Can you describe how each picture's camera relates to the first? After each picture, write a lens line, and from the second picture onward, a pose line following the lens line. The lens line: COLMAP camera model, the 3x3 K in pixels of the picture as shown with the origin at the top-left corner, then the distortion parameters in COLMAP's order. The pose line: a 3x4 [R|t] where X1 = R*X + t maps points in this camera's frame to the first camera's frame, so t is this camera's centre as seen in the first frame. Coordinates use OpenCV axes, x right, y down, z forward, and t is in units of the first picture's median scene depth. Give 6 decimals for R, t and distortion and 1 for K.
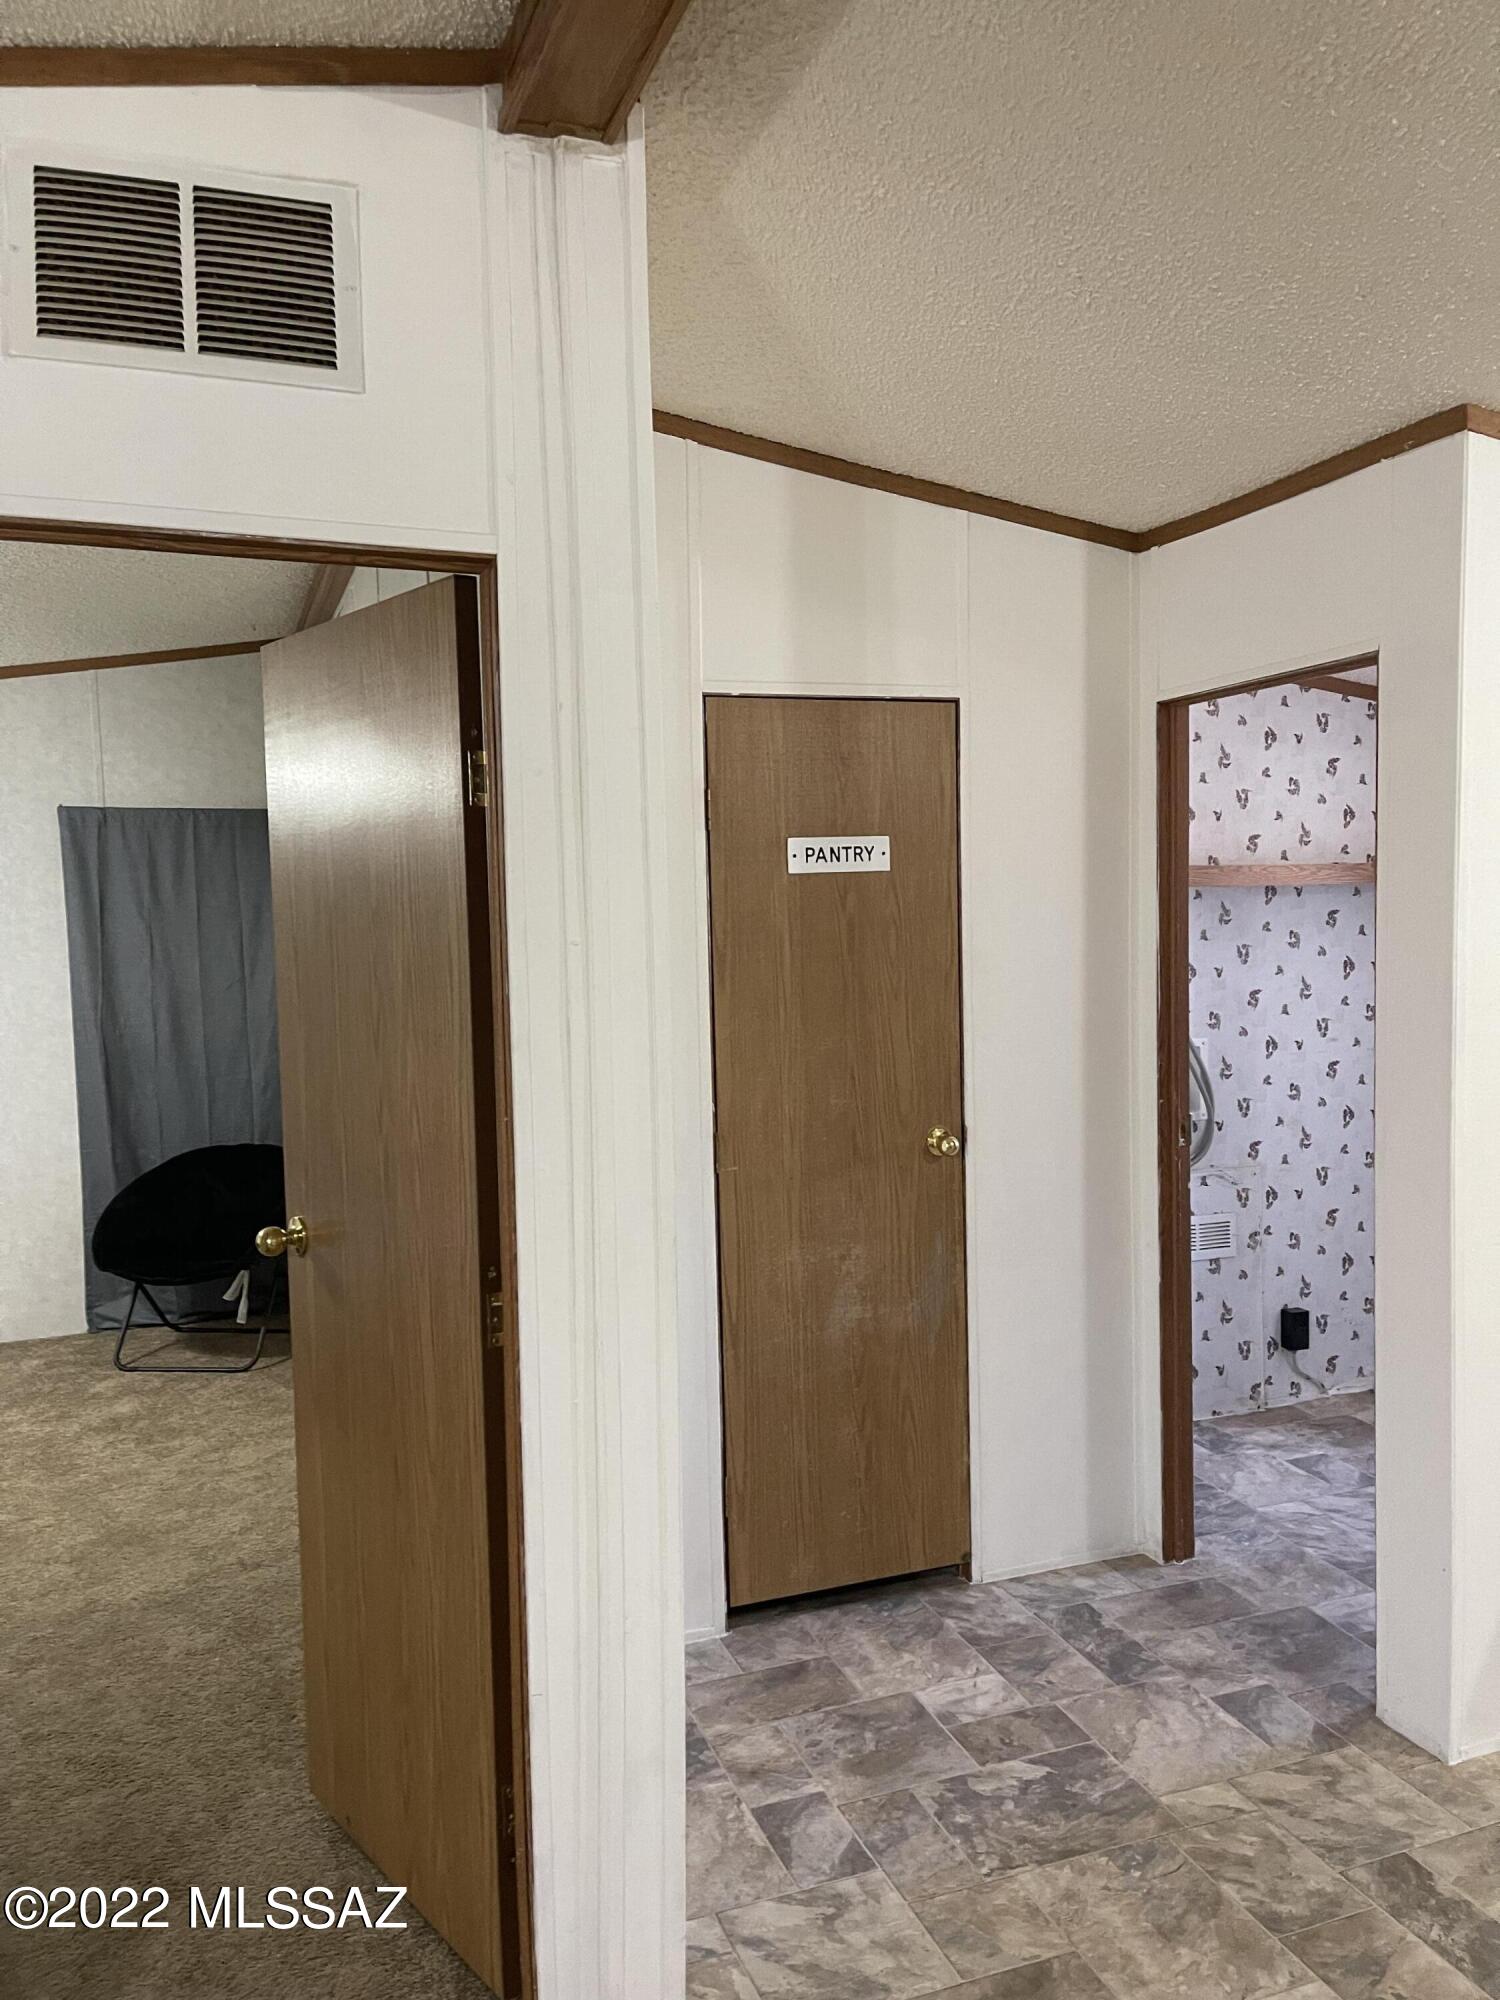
lens RADIAL K [[1511.4, 0, 748.5], [0, 1511.4, 982.1], [0, 0, 1]] dist [0.049882, -0.077861]
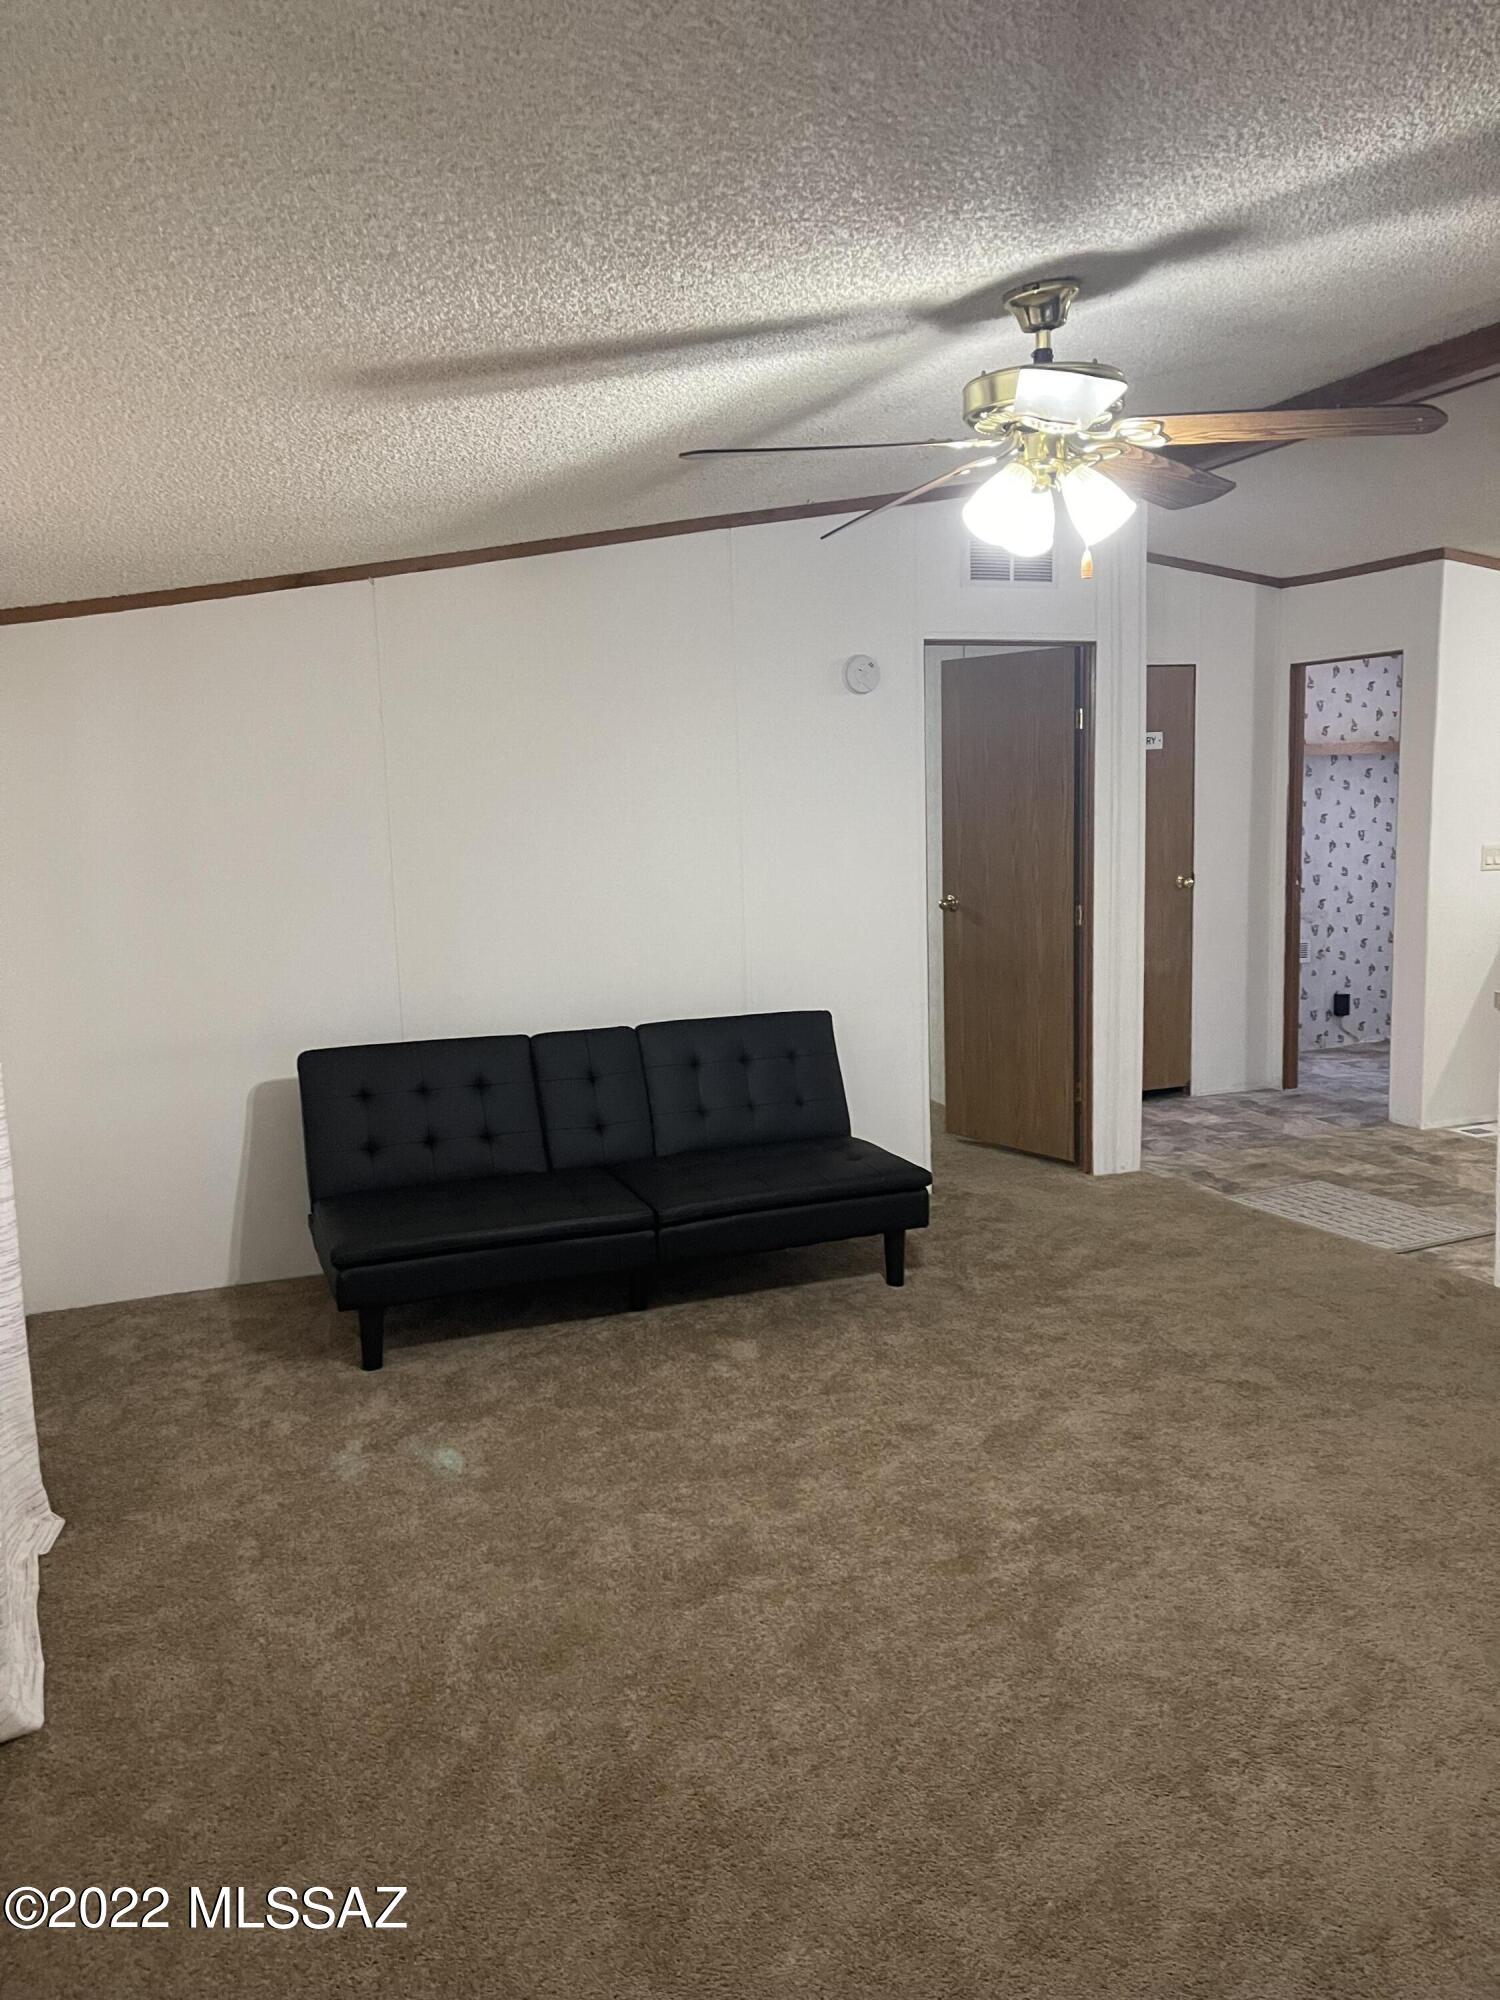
lens RADIAL K [[1511.4, 0, 748.5], [0, 1511.4, 982.1], [0, 0, 1]] dist [0.049882, -0.077861]
pose [[0.999952, -0.009710, 0.000856, -0.350863], [0.009612, 0.996822, 0.079081, 0.054996], [-0.001621, -0.079069, 0.996868, -0.805236]]
